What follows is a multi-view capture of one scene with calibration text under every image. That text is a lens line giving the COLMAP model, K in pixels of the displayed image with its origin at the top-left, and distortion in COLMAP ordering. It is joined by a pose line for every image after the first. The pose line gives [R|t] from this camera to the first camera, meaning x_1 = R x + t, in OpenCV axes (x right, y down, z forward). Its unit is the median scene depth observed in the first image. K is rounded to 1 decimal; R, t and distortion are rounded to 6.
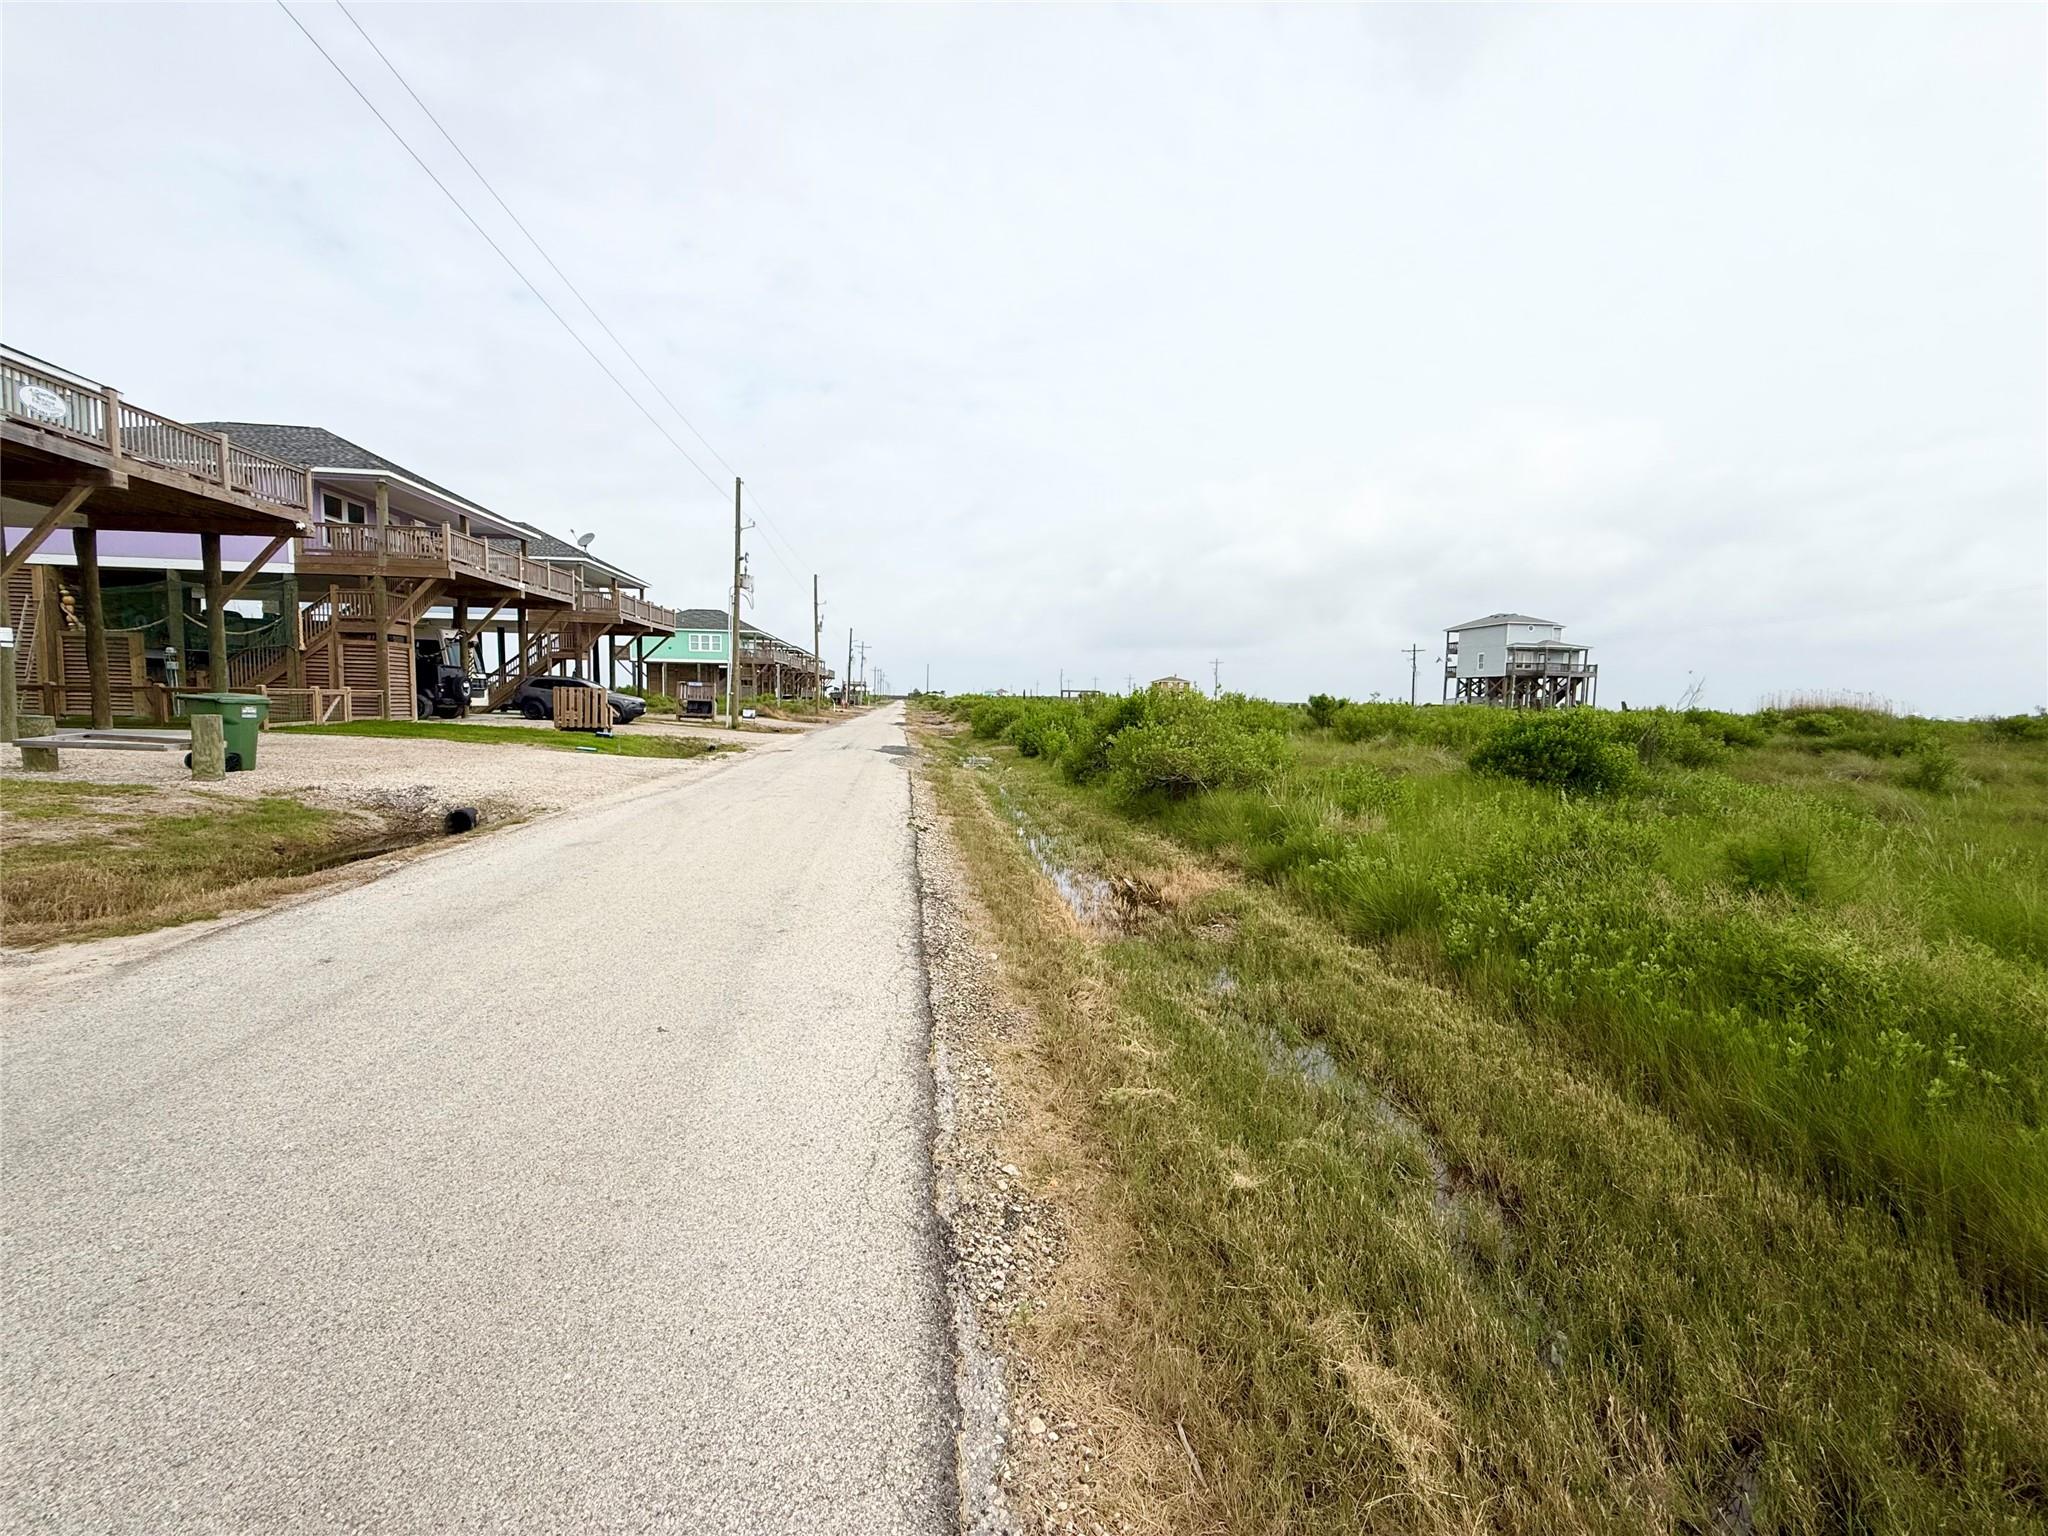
lens RADIAL K [[820.3, 0, 1017.3], [0, 820.3, 764.4], [0, 0, 1]] dist [0.000036, 0.000133]
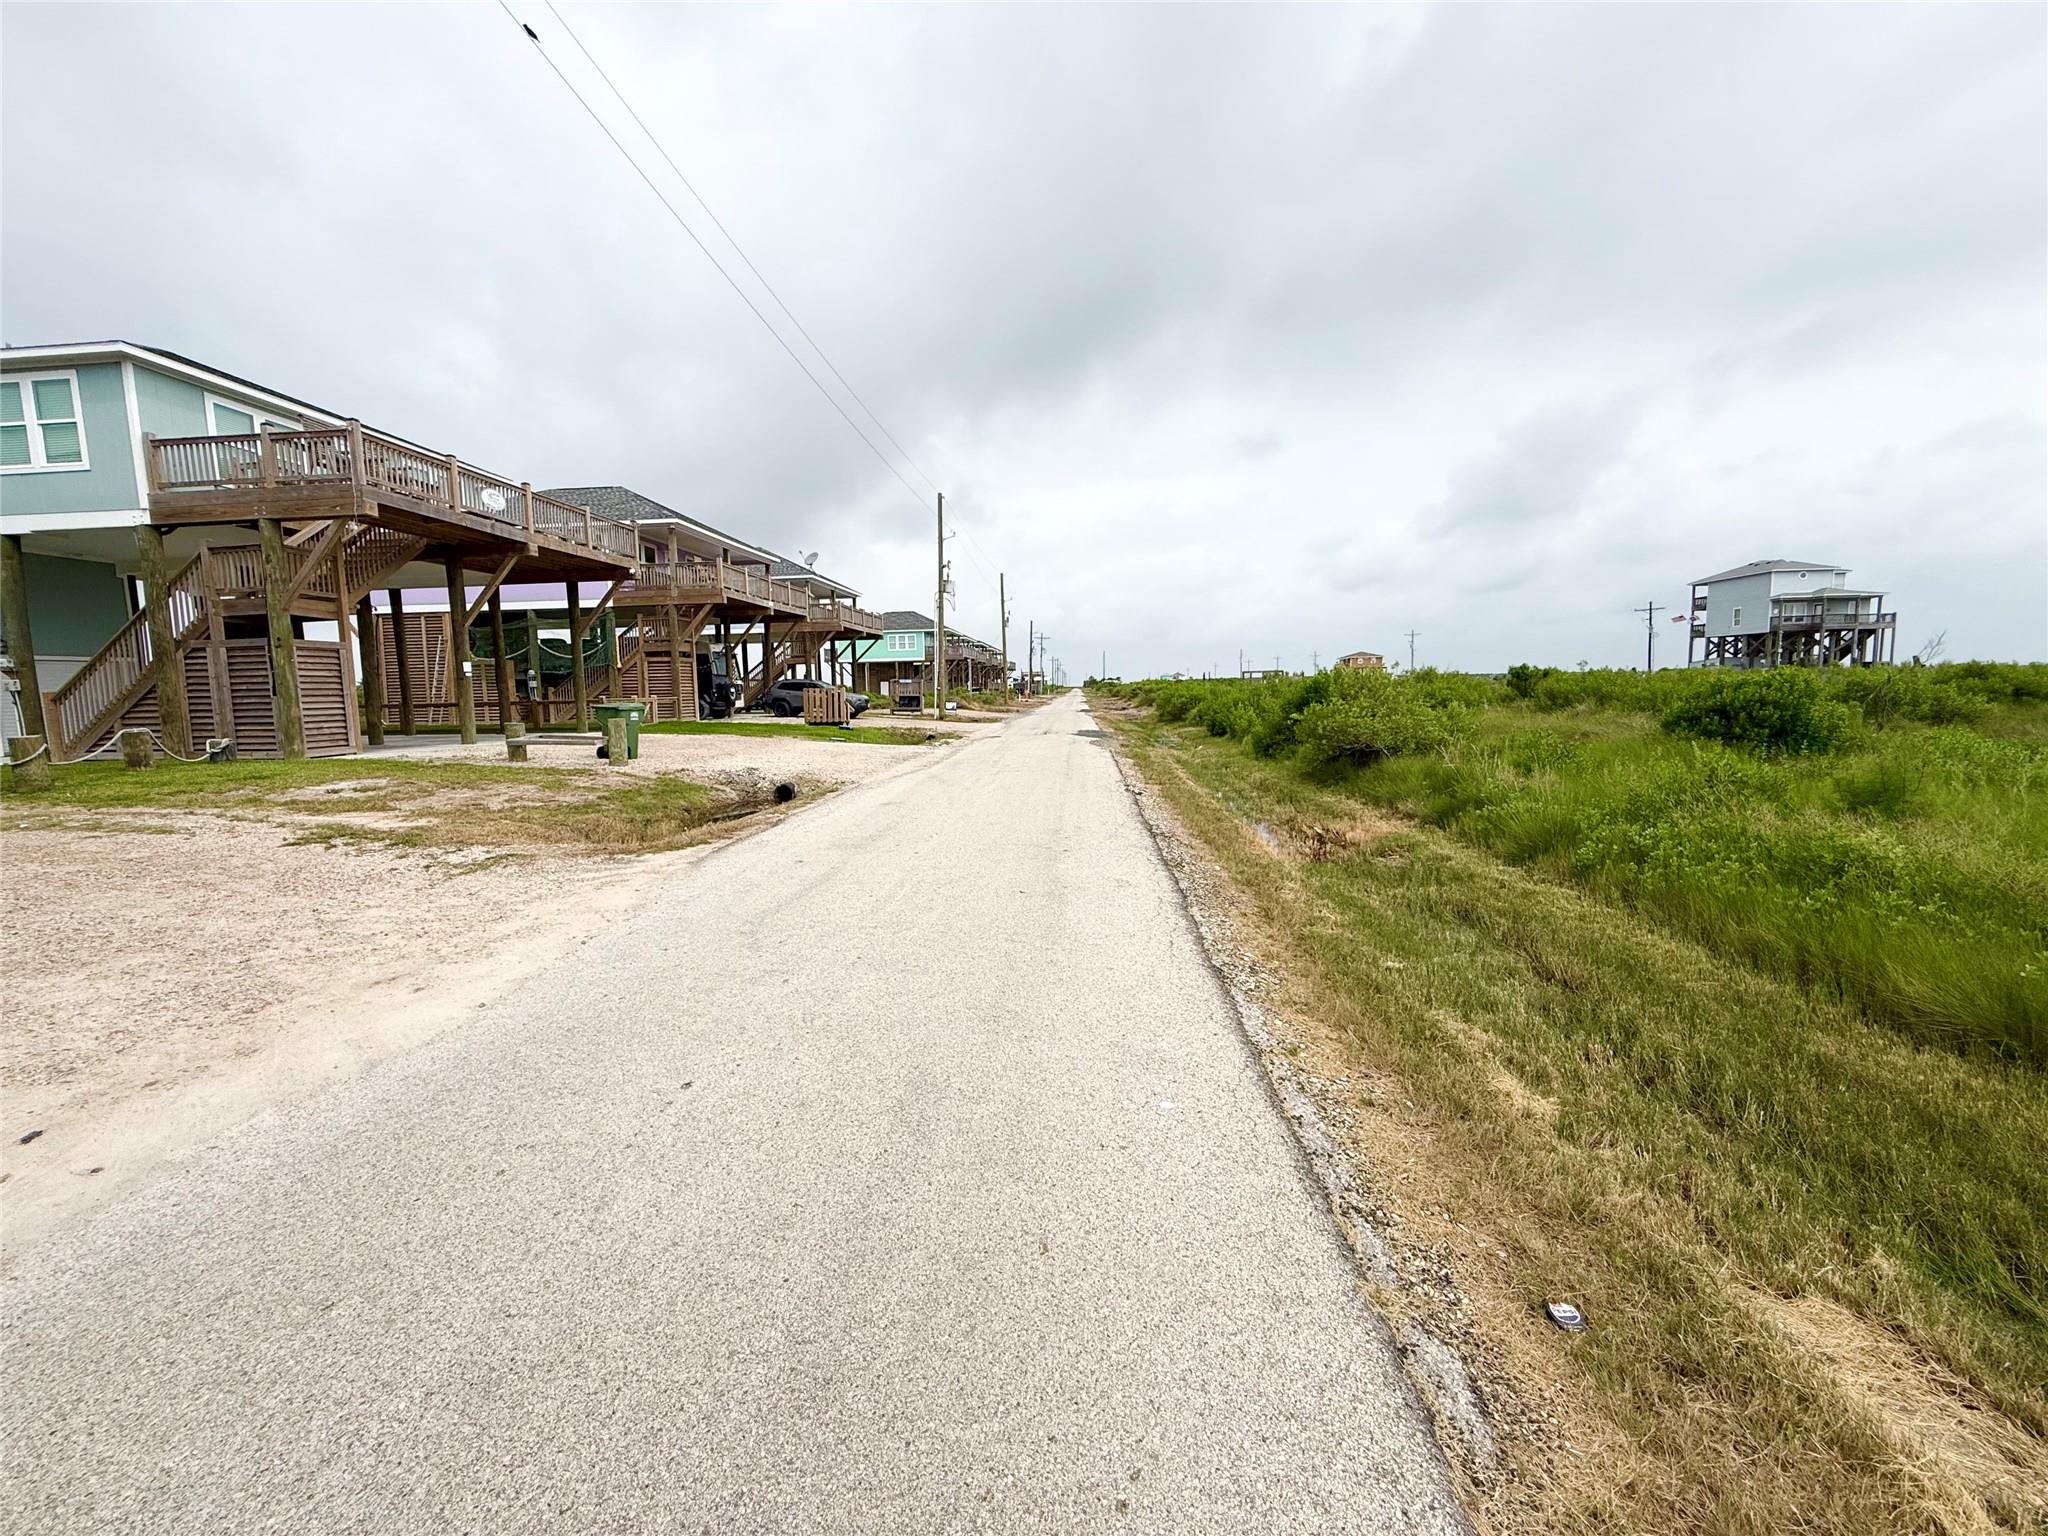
lens RADIAL K [[820.3, 0, 1018.5], [0, 820.3, 762.9], [0, 0, 1]] dist [0.000036, 0.000133]
pose [[0.977200, -0.021303, -0.211248, -0.030146], [0.024274, 0.999639, 0.011480, 0.015174], [0.210927, -0.016346, 0.977365, -0.215621]]
